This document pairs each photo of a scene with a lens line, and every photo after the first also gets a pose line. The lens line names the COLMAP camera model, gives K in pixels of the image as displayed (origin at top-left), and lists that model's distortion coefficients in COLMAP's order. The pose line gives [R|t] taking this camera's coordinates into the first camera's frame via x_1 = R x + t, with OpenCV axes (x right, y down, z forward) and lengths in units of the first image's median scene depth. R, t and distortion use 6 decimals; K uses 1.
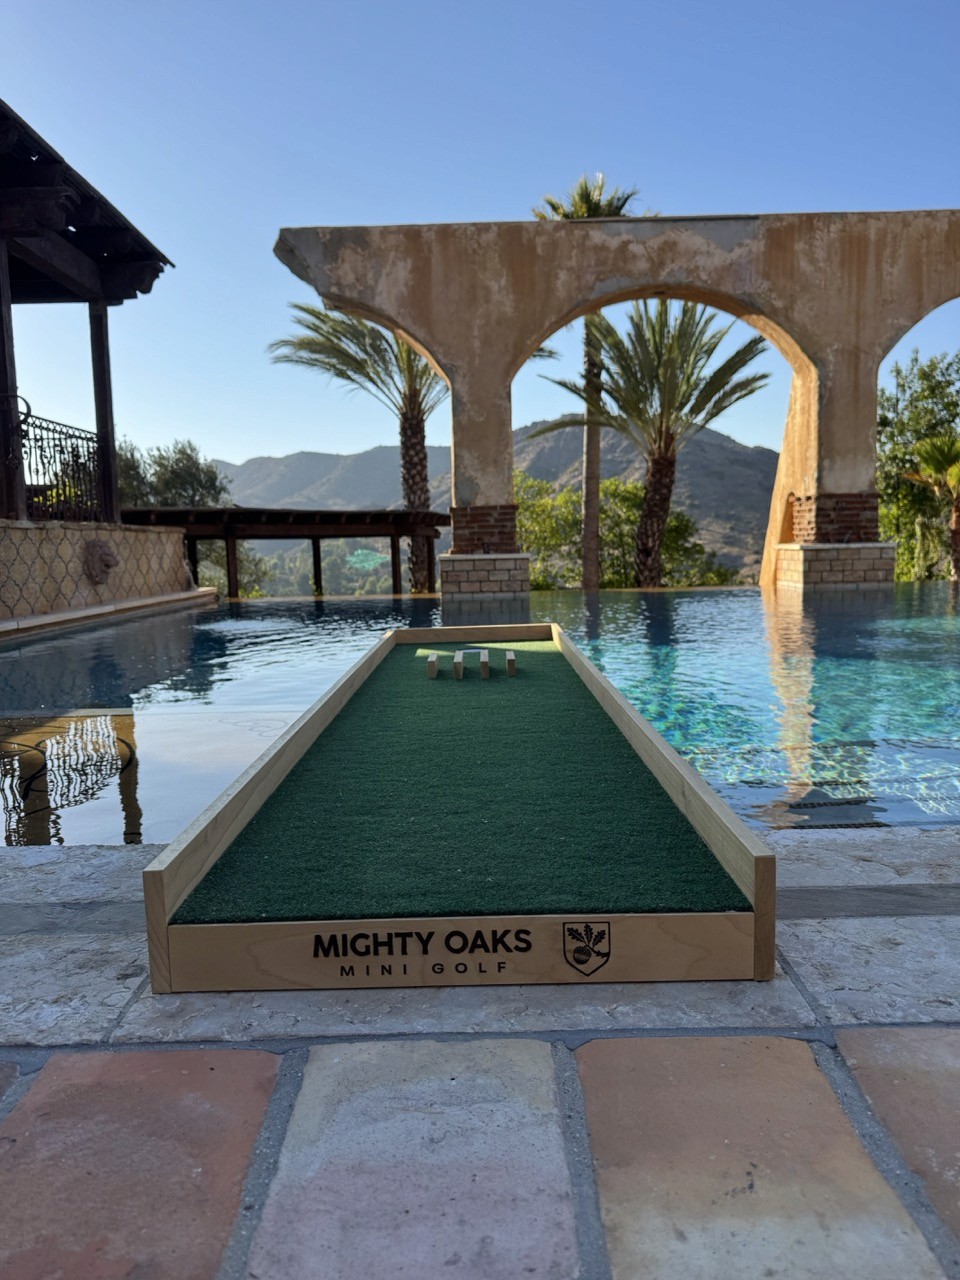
lens RADIAL K [[911.0, 0, 483.5], [0, 911.0, 626.4], [0, 0, 1]] dist [0.215405, -0.293599]
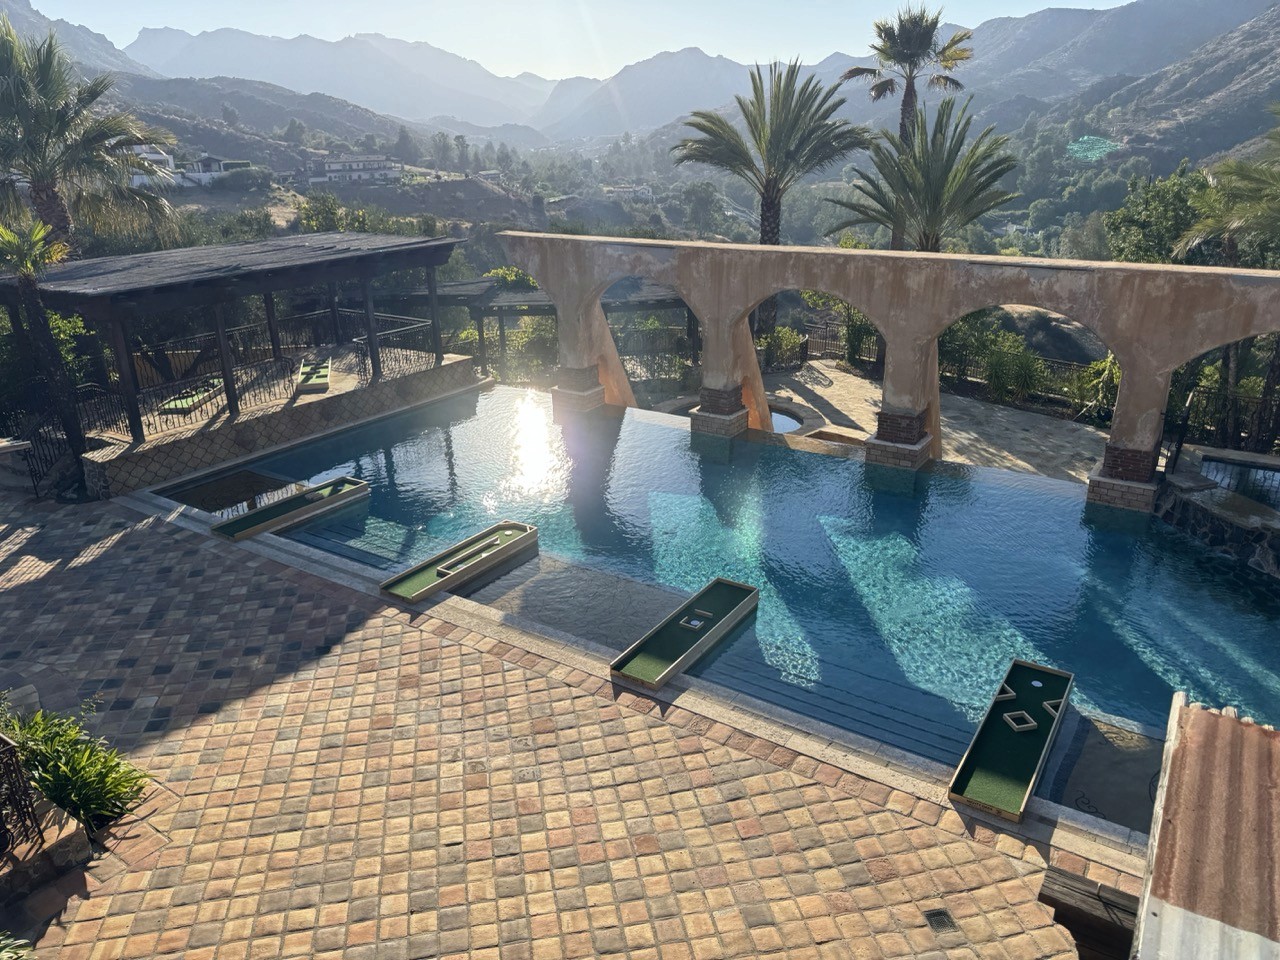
lens RADIAL K [[903.5, 0, 638.7], [0, 903.5, 522.3], [0, 0, 1]] dist [0.042455, -0.075509]
pose [[0.832269, 0.229477, -0.504647, 1.126849], [-0.050943, 0.938110, 0.342569, -0.460184], [0.552027, -0.259401, 0.792450, -0.605213]]
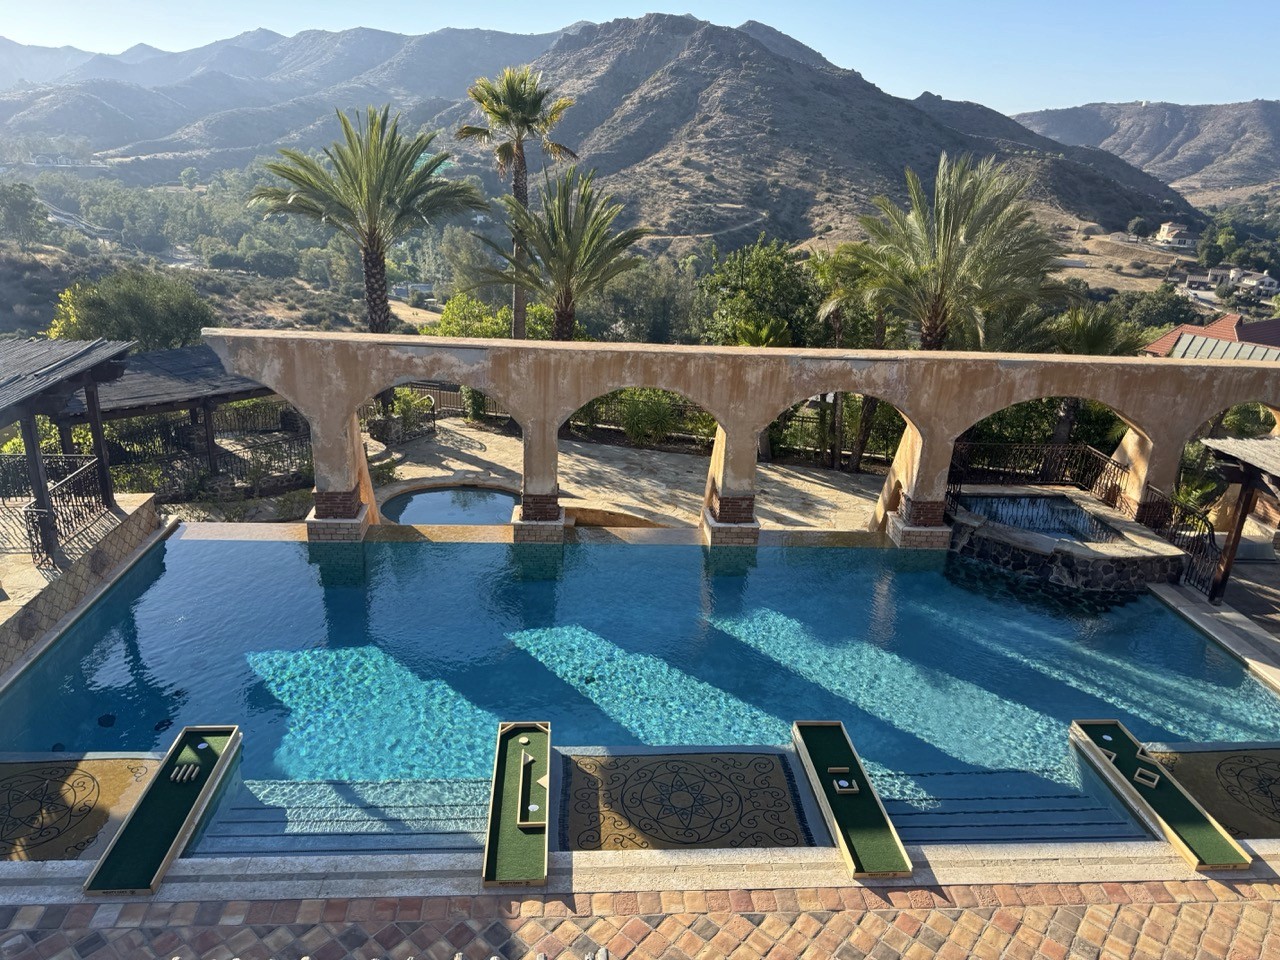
lens RADIAL K [[901.1, 0, 643.3], [0, 901.1, 498.8], [0, 0, 1]] dist [0.096952, -0.142769]
pose [[0.993758, 0.043543, 0.102710, 0.356039], [-0.070251, 0.959458, 0.272955, -0.550101], [-0.086661, -0.278467, 0.956528, -0.620398]]
